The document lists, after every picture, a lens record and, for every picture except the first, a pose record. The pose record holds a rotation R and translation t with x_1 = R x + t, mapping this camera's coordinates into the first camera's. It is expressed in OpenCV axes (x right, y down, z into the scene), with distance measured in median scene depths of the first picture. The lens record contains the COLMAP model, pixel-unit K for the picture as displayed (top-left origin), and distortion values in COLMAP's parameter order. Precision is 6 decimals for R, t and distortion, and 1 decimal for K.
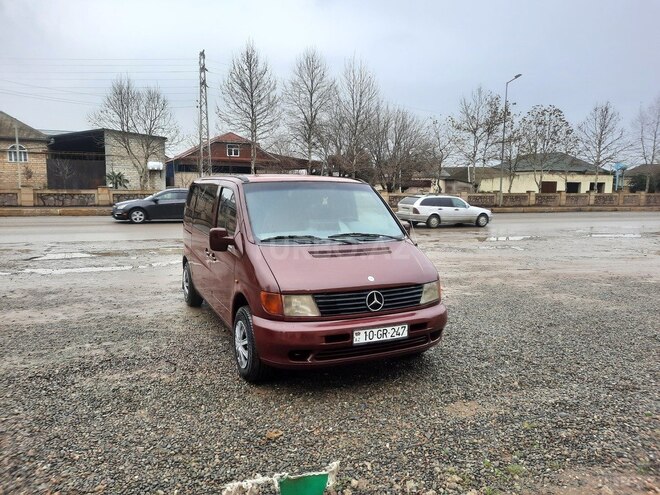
lens RADIAL K [[484.8, 0, 336.4], [0, 484.8, 248.6], [0, 0, 1]] dist [0.044137, -0.041958]
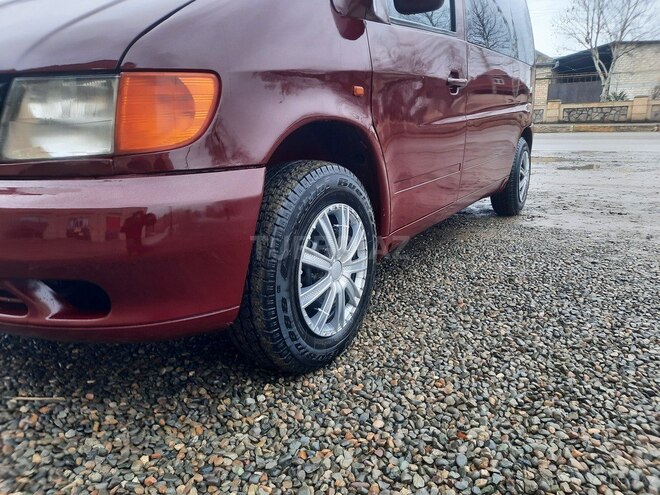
lens RADIAL K [[484.8, 0, 335.2], [0, 484.8, 250.2], [0, 0, 1]] dist [0.044137, -0.041958]
pose [[0.537055, 0.185008, -0.823009, 0.437673], [-0.077587, 0.982351, 0.170198, 0.094775], [0.839971, -0.027551, 0.541931, 0.912319]]
